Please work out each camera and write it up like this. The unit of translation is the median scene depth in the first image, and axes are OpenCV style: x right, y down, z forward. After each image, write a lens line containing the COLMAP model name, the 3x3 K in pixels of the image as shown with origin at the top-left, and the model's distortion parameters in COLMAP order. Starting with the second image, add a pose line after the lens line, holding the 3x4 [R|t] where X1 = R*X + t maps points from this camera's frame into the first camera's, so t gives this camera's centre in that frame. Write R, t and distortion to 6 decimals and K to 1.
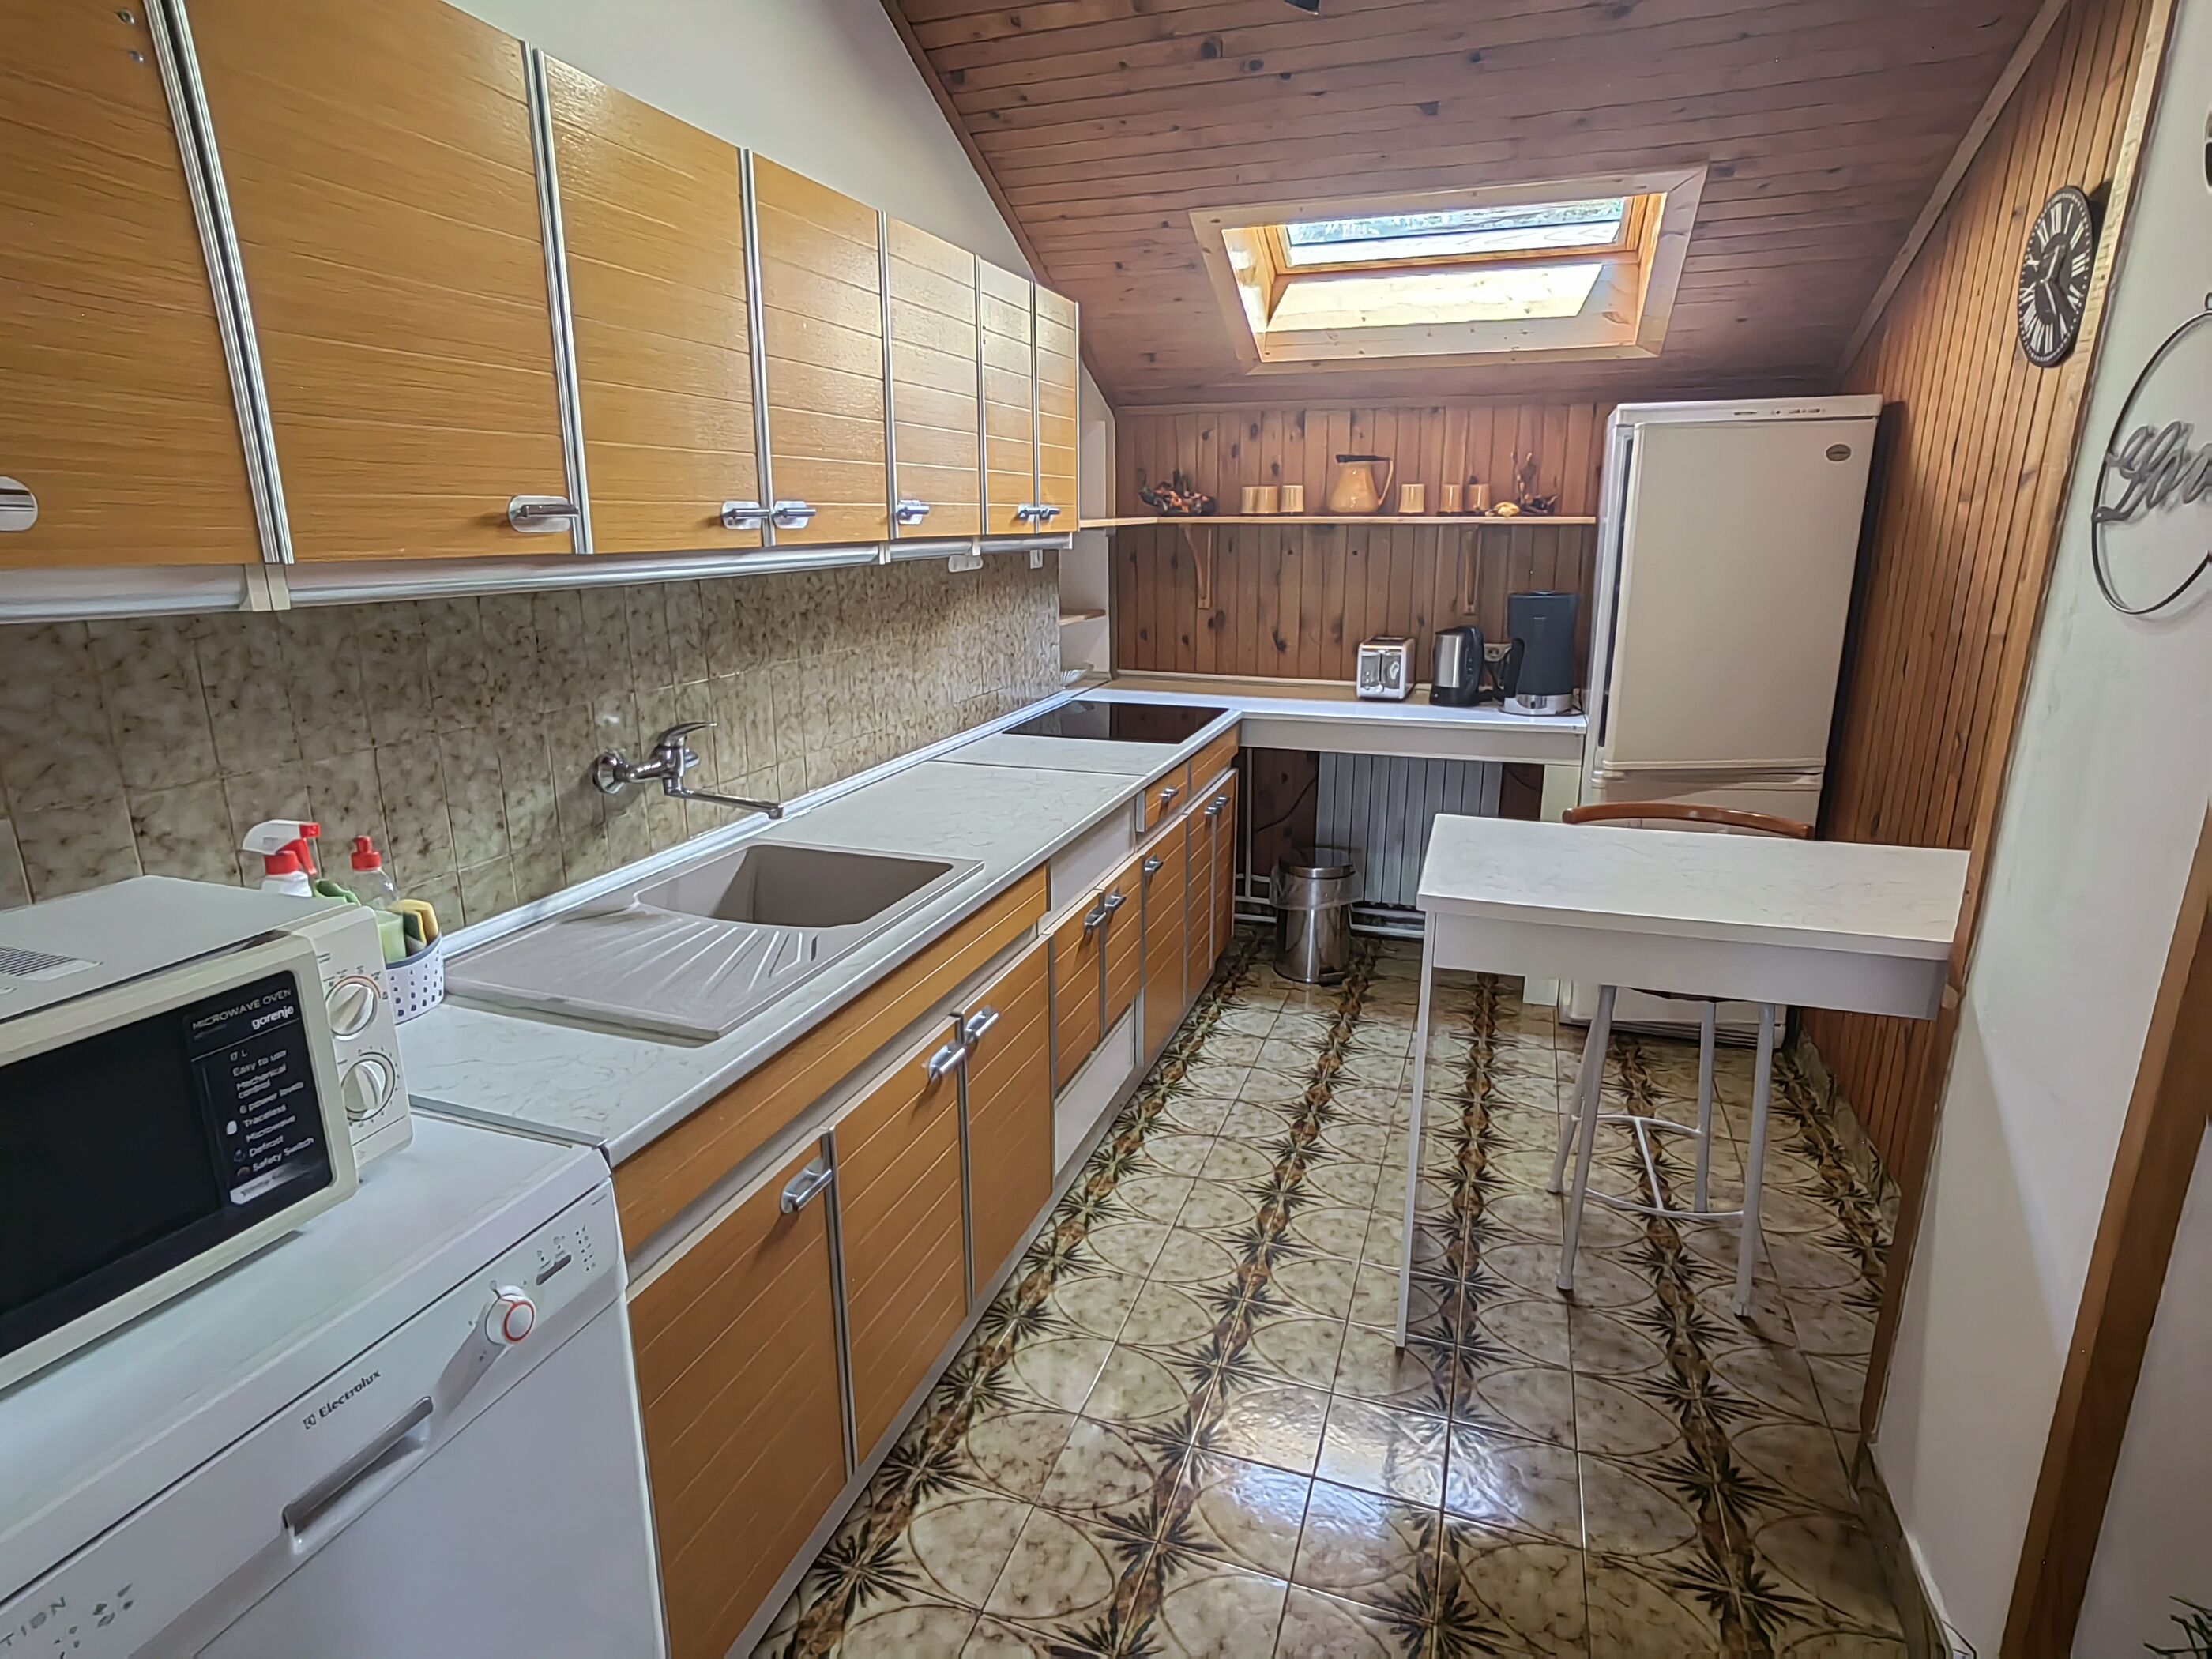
lens RADIAL K [[1177.3, 0, 1087.7], [0, 1177.3, 838.1], [0, 0, 1]] dist [-0.048529, 0.041978]
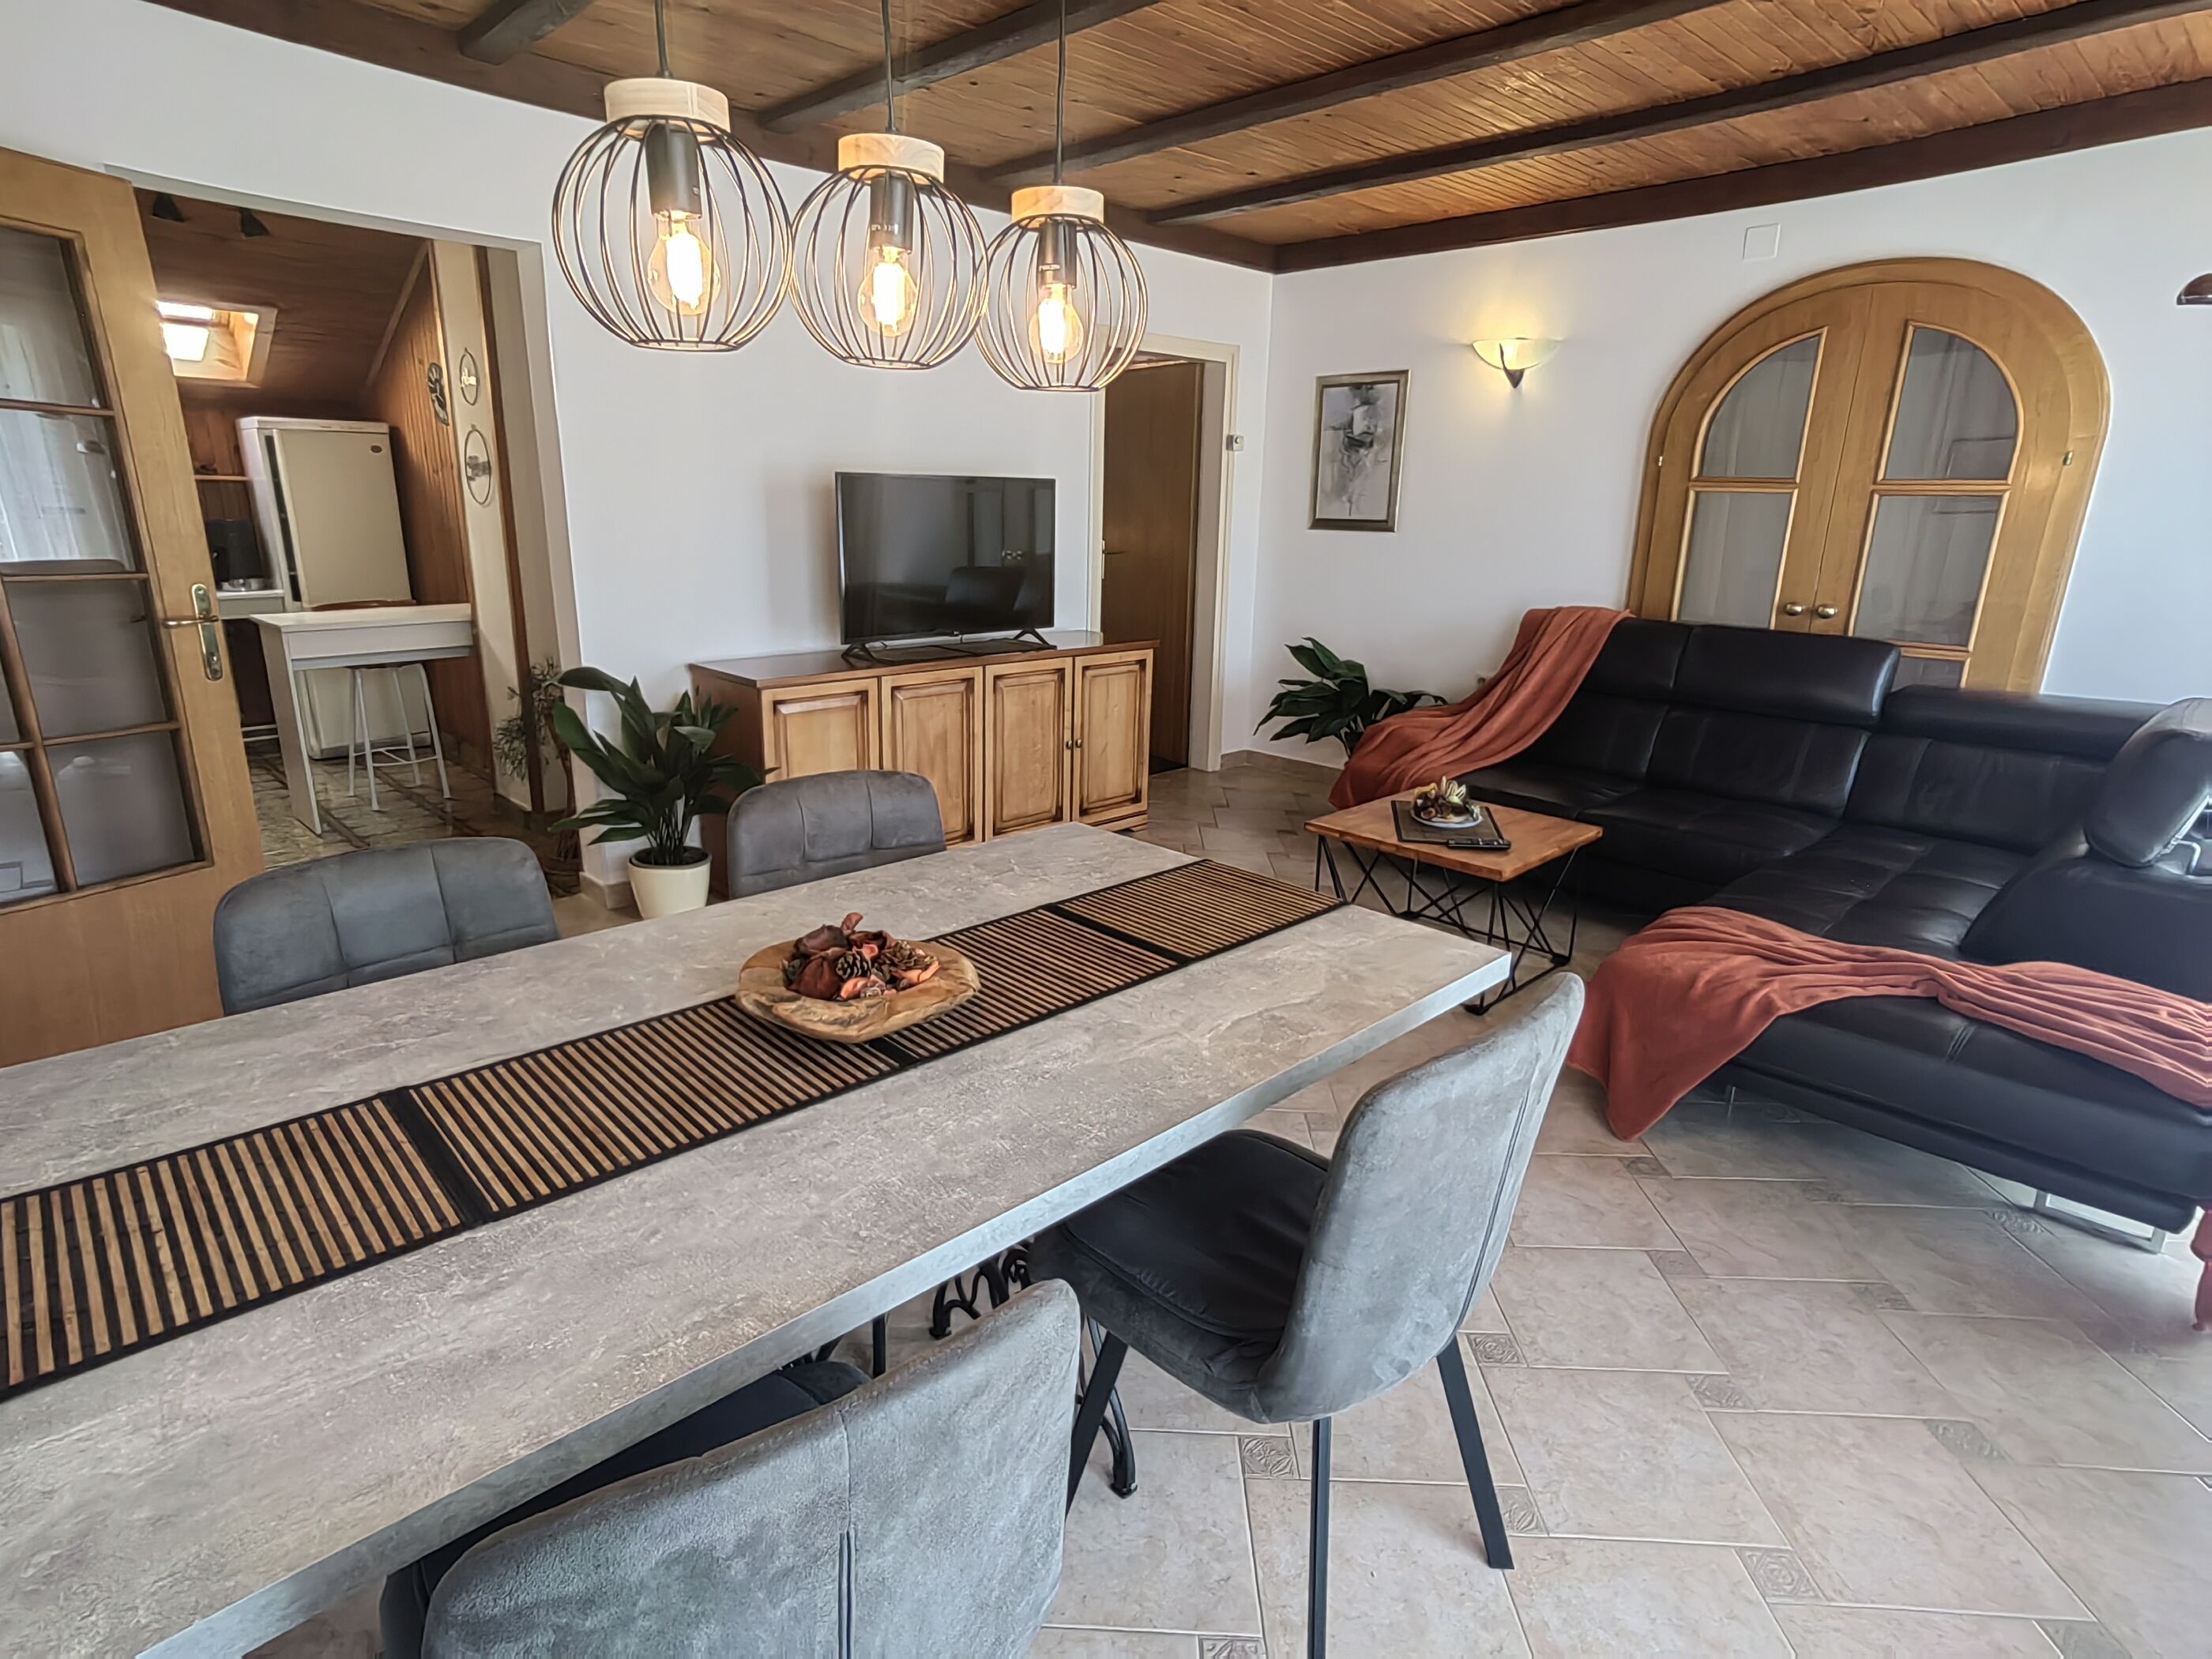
lens RADIAL K [[1177.3, 0, 1078.6], [0, 1177.3, 822.3], [0, 0, 1]] dist [-0.048529, 0.041978]
pose [[0.445236, -0.226206, 0.866369, -0.616058], [0.215972, 0.966127, 0.141262, 0.242470], [-0.868977, 0.124217, 0.479009, -0.833412]]
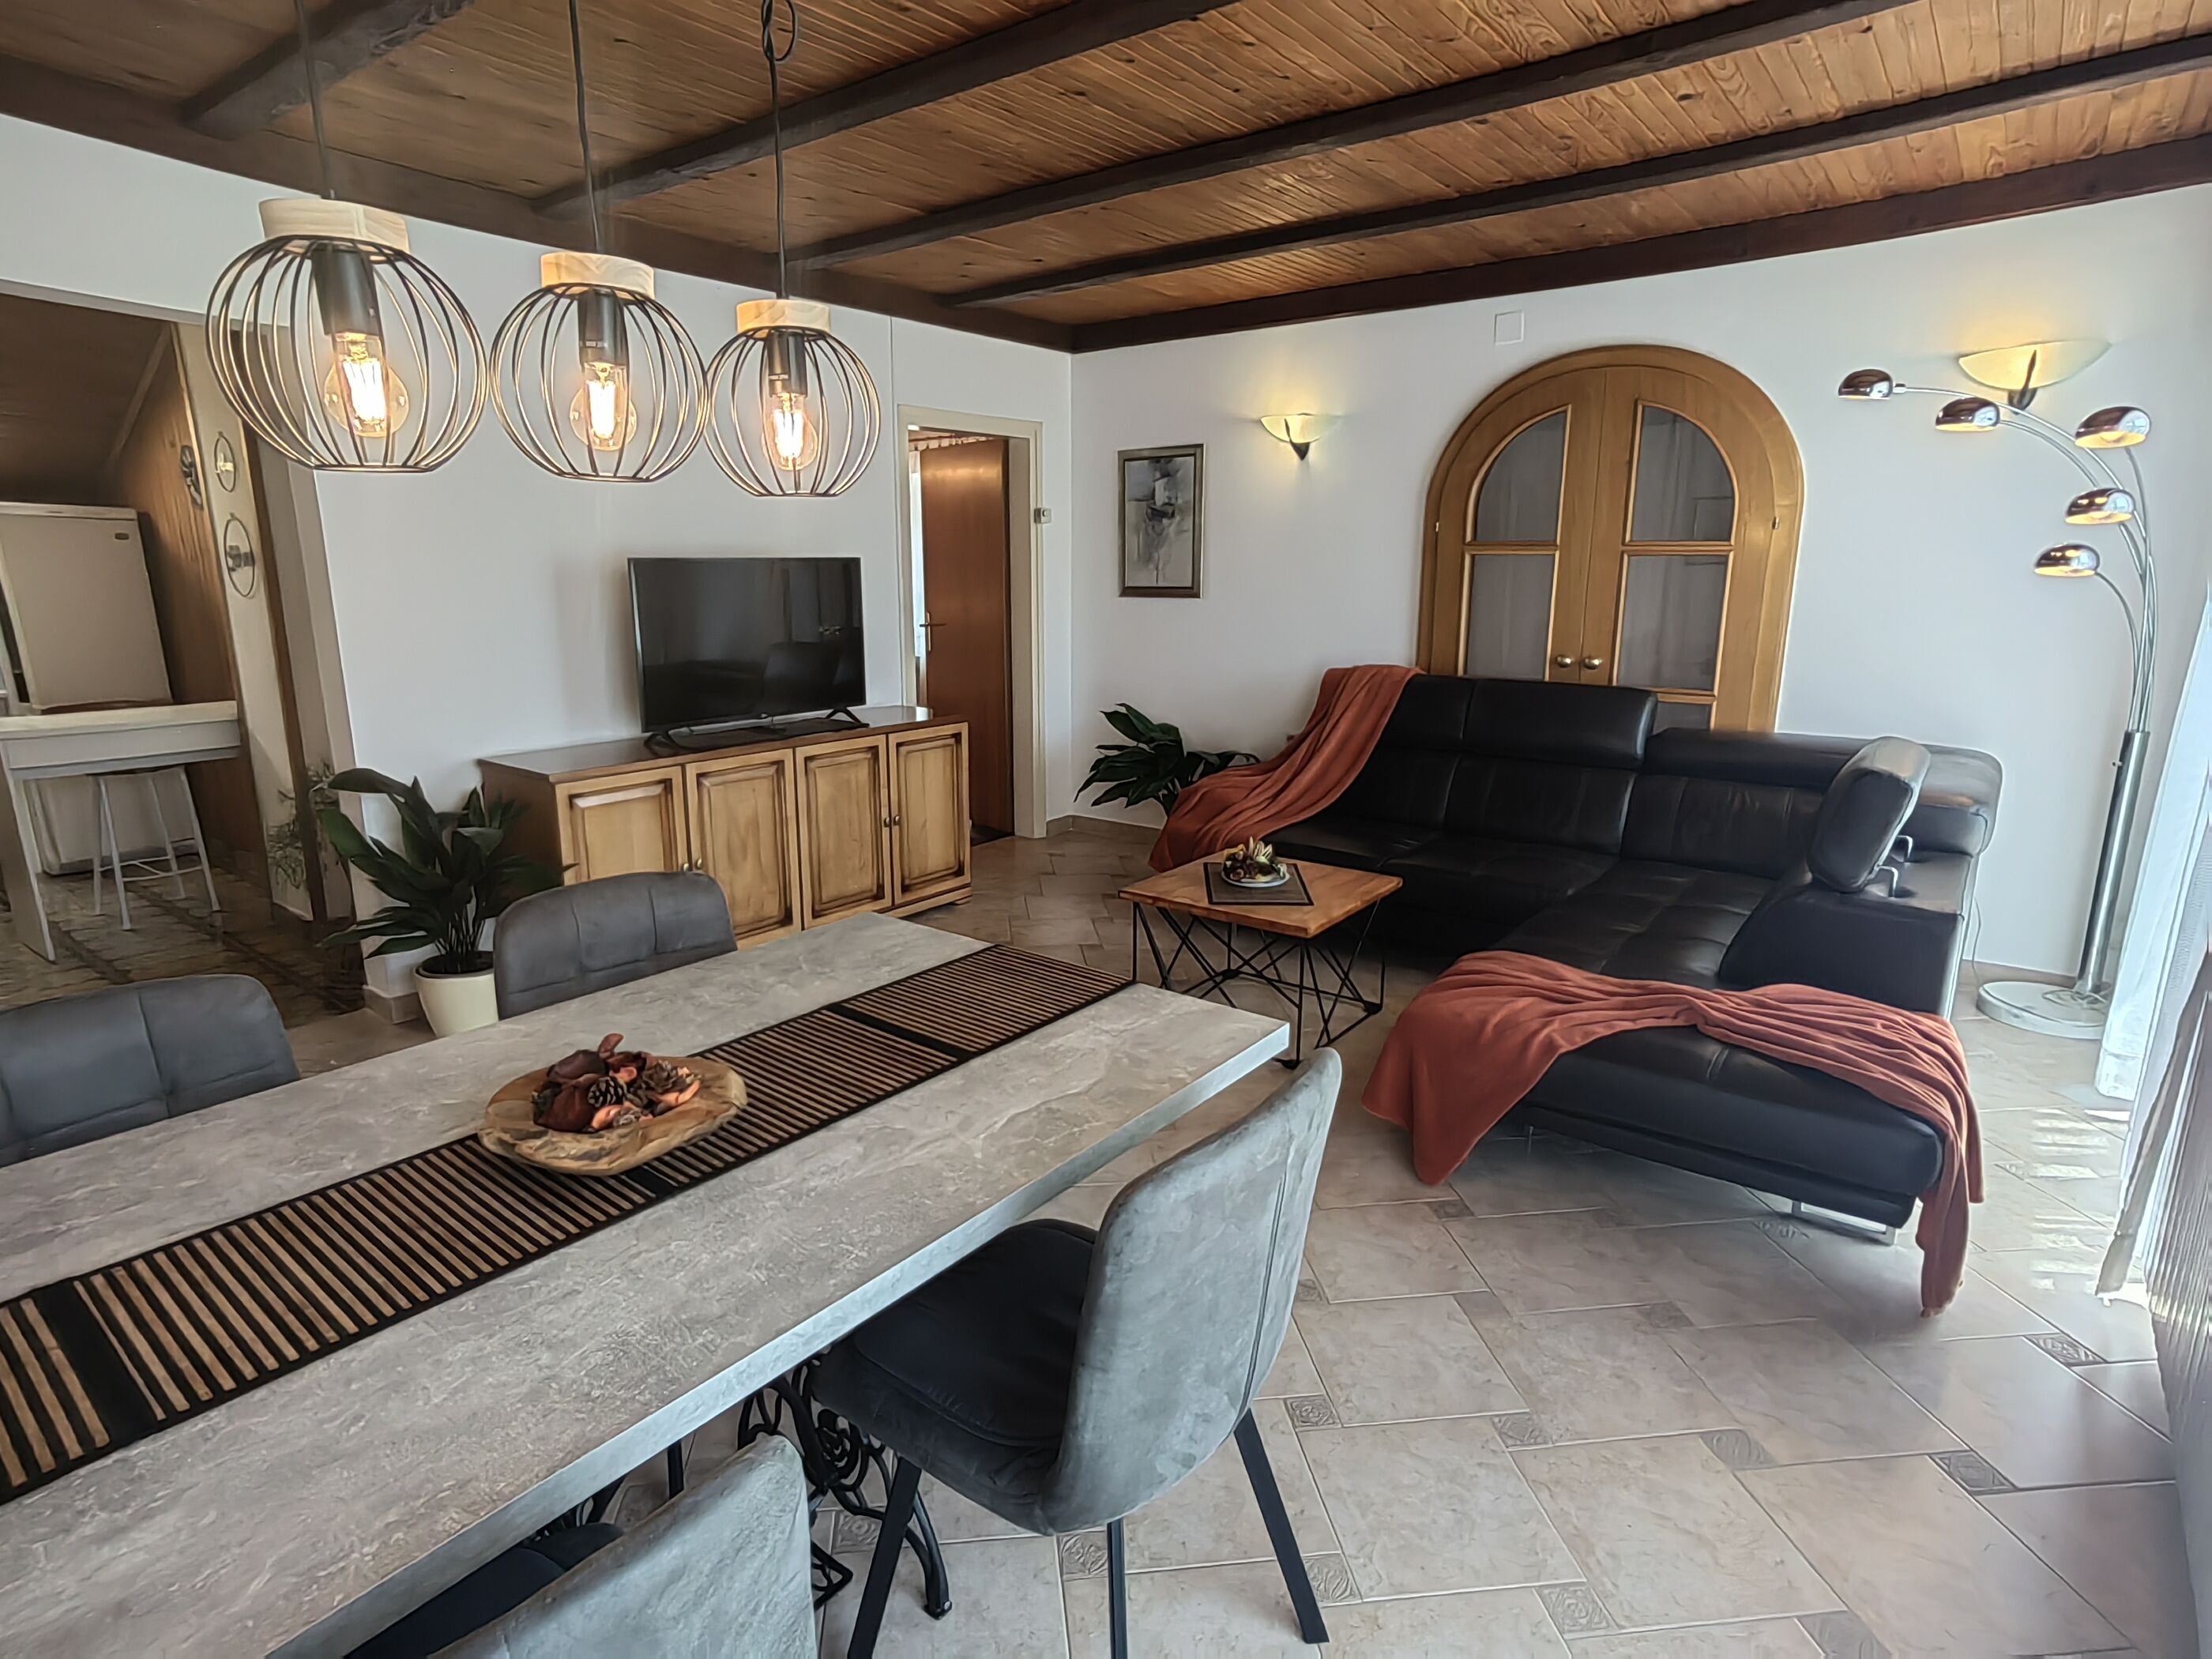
lens RADIAL K [[1177.3, 0, 1079.0], [0, 1177.3, 822.3], [0, 0, 1]] dist [-0.048529, 0.041978]
pose [[0.316893, -0.200597, 0.927006, -0.602362], [0.251105, 0.960247, 0.121951, 0.237583], [-0.914617, 0.194131, 0.354667, -0.859725]]
